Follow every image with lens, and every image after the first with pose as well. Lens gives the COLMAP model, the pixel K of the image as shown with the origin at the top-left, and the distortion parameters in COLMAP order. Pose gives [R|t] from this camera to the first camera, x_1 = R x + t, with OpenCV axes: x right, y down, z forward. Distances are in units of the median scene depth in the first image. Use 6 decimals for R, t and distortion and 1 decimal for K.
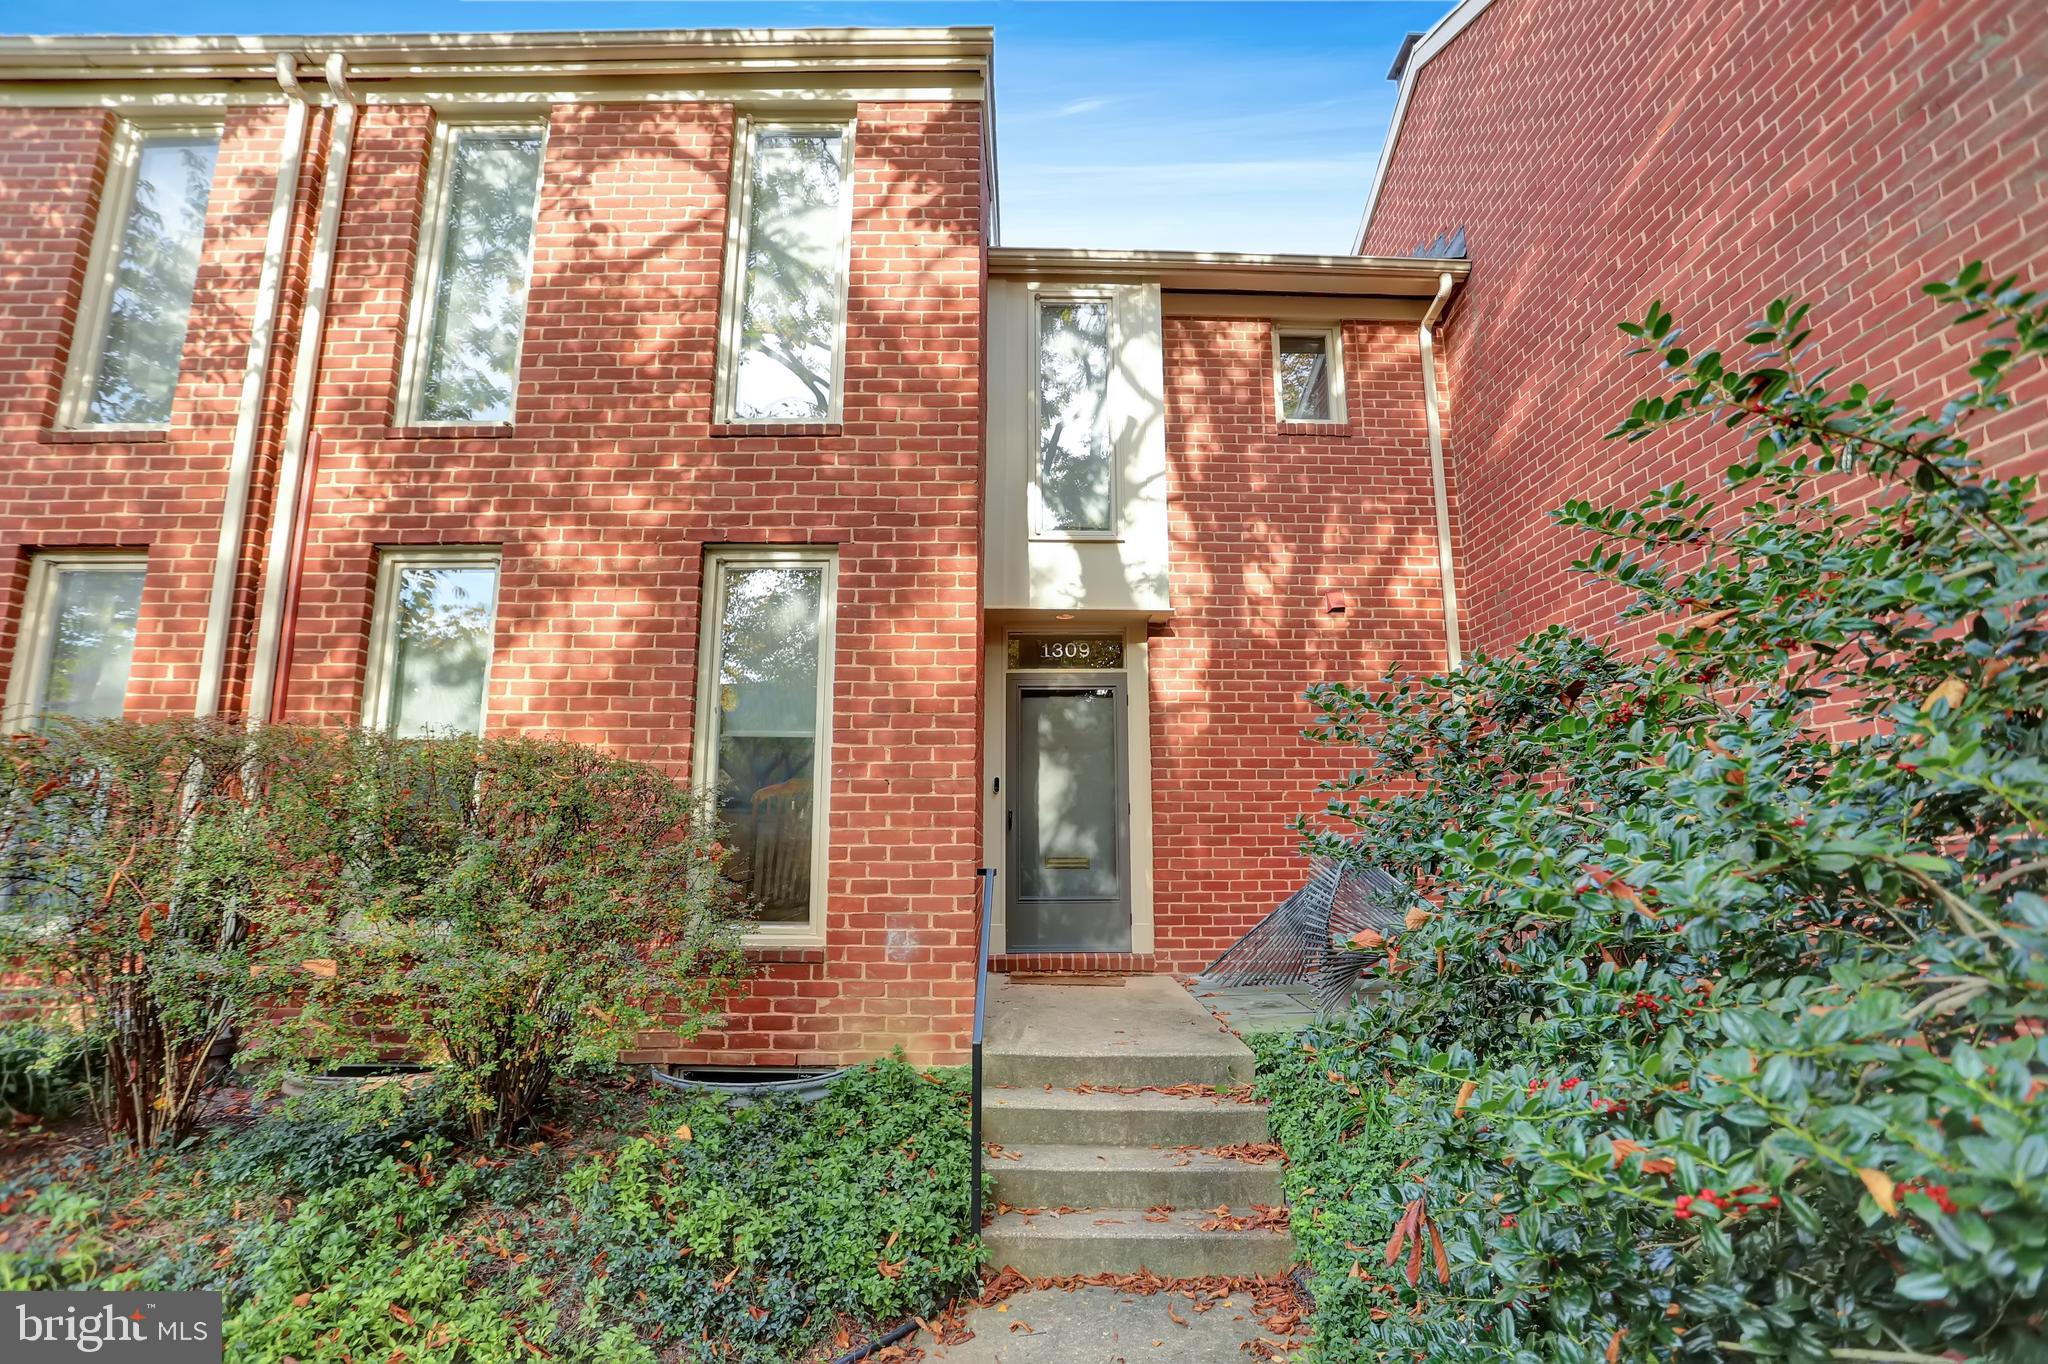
lens RADIAL K [[991.8, 0, 1024.0], [0, 991.8, 682.0], [0, 0, 1]] dist [-0.028423, 0.000518]
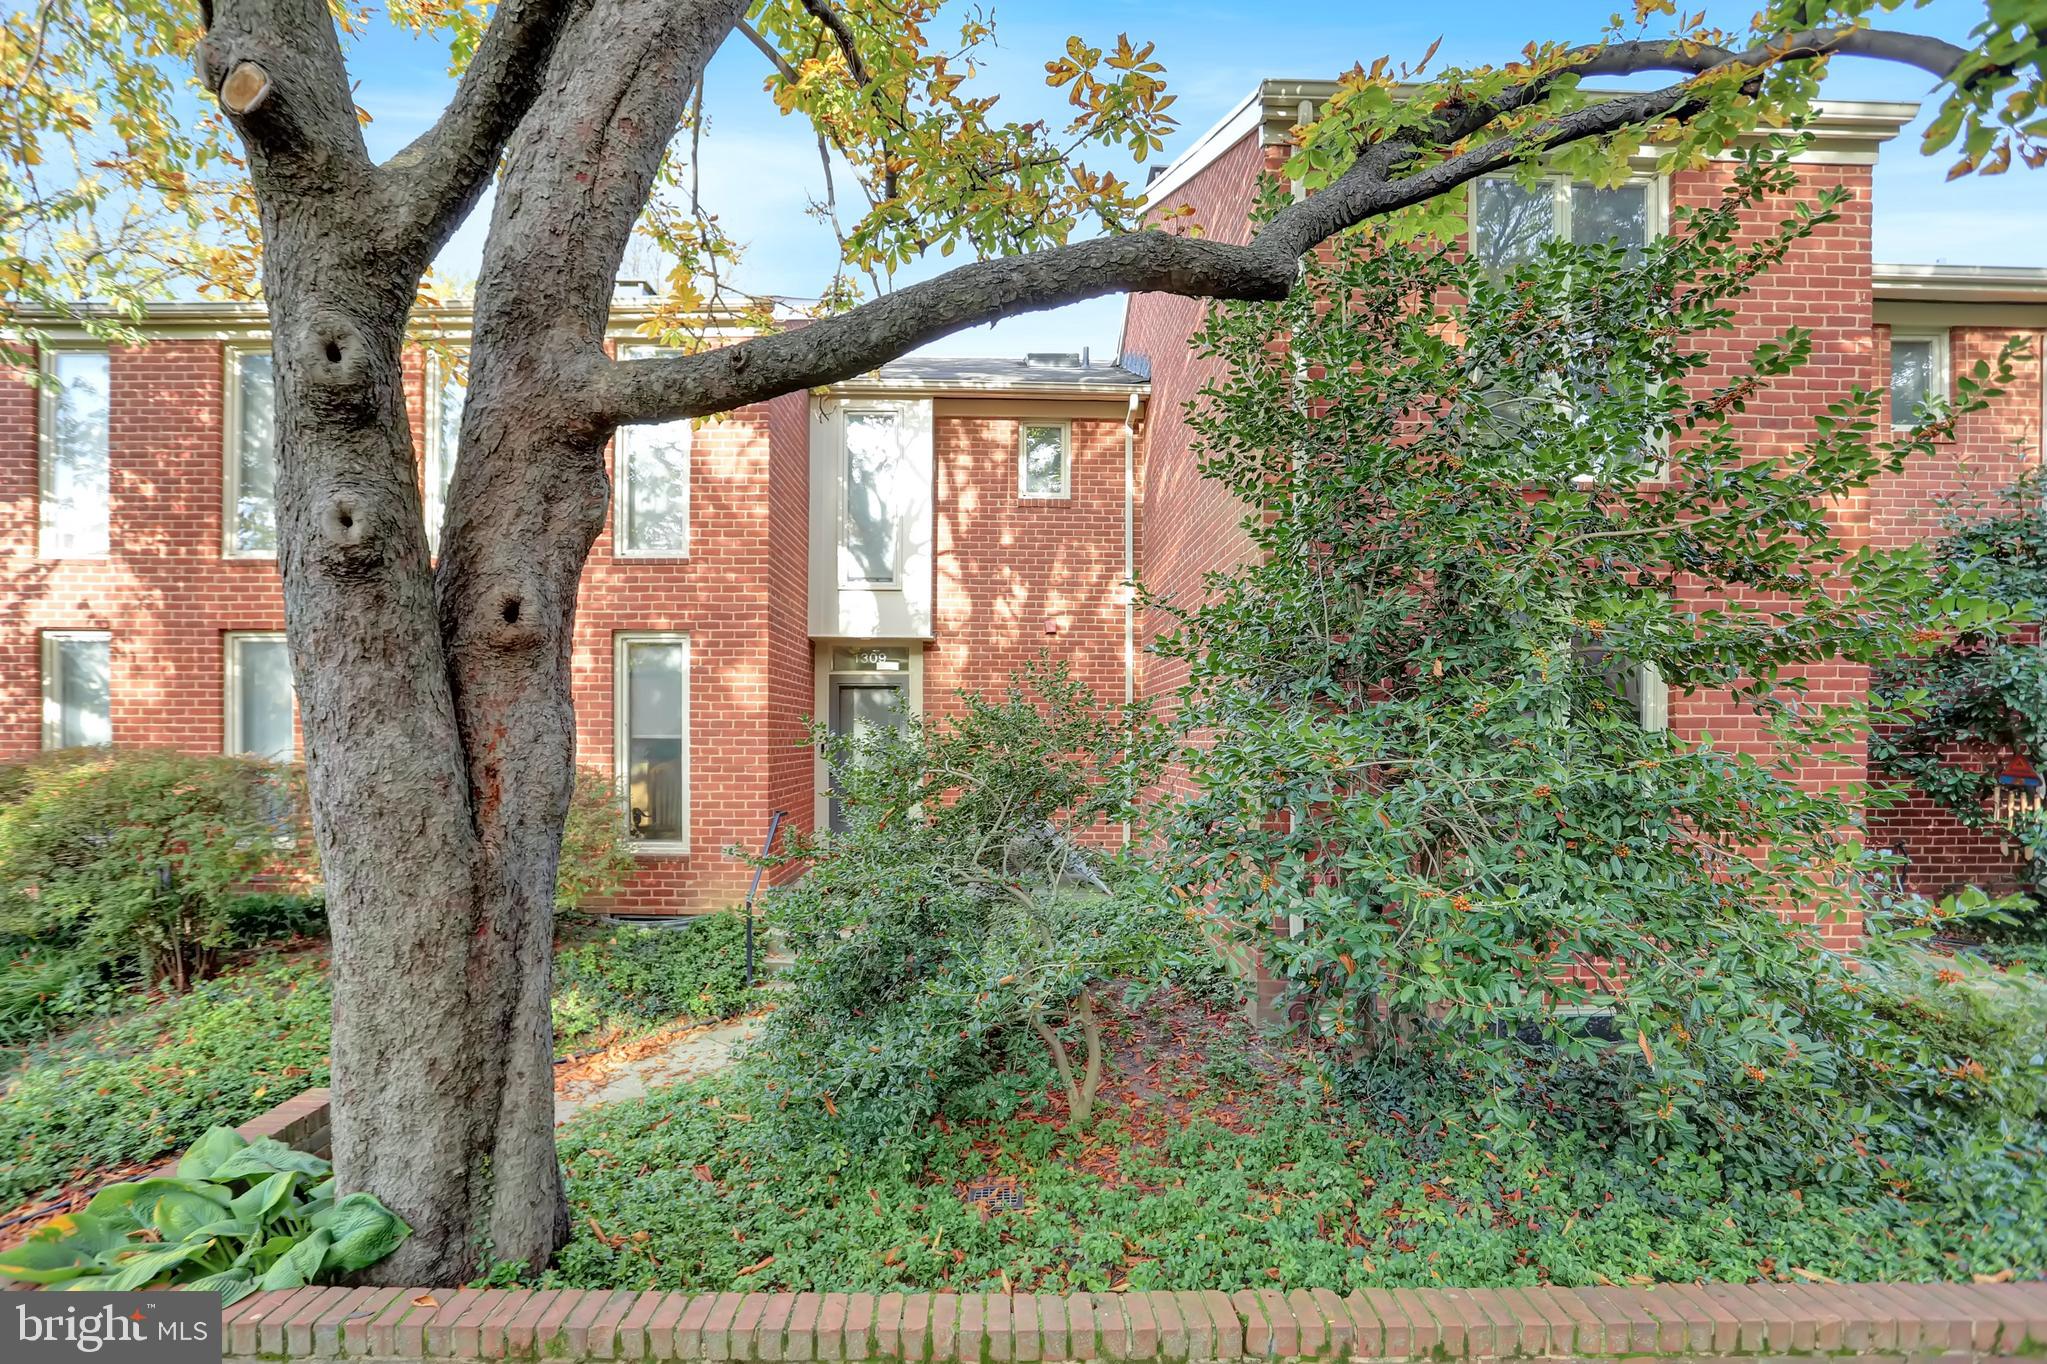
lens RADIAL K [[1021.9, 0, 1022.9], [0, 1021.9, 753.0], [0, 0, 1]] dist [-0.036180, 0.000298]
pose [[0.999891, 0.007676, 0.012647, 0.382477], [-0.009925, 0.981988, 0.188681, -0.273917], [-0.010970, -0.188786, 0.981957, -0.817232]]
